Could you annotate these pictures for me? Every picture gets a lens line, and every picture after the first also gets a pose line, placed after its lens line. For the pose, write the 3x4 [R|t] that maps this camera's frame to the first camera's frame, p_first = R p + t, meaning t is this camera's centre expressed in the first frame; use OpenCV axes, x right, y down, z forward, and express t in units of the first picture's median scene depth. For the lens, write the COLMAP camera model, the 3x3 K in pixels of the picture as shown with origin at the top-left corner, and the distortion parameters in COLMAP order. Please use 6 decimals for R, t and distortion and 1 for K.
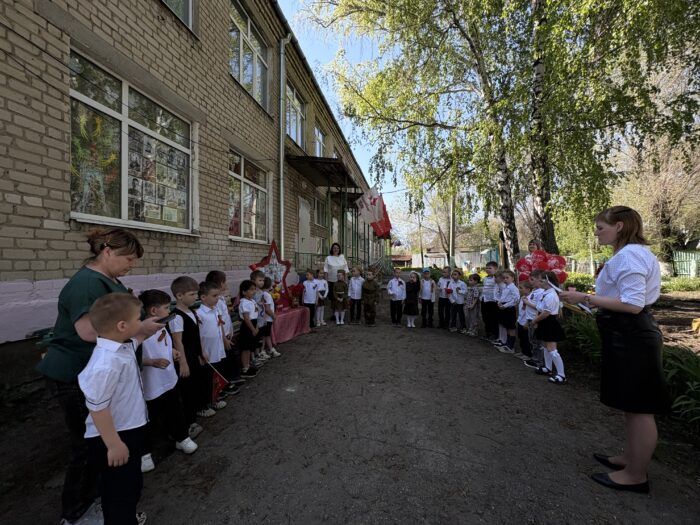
lens RADIAL K [[307.5, 0, 350.0], [0, 307.5, 262.5], [0, 0, 1]] dist [-0.000196, 0.000213]
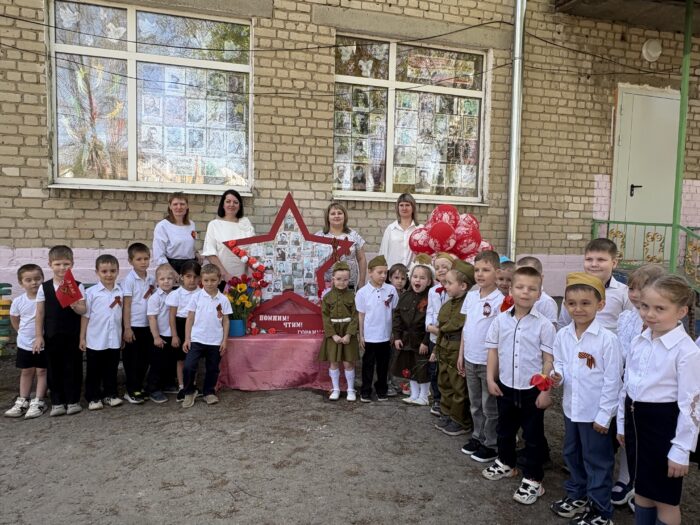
lens RADIAL K [[489.6, 0, 350.0], [0, 489.6, 262.5], [0, 0, 1]] dist [0.000736, 0.000935]
pose [[0.429729, 0.063336, -0.900734, 0.767940], [-0.024922, 0.997989, 0.058284, -0.013969], [0.902614, -0.002598, 0.430443, 1.046352]]
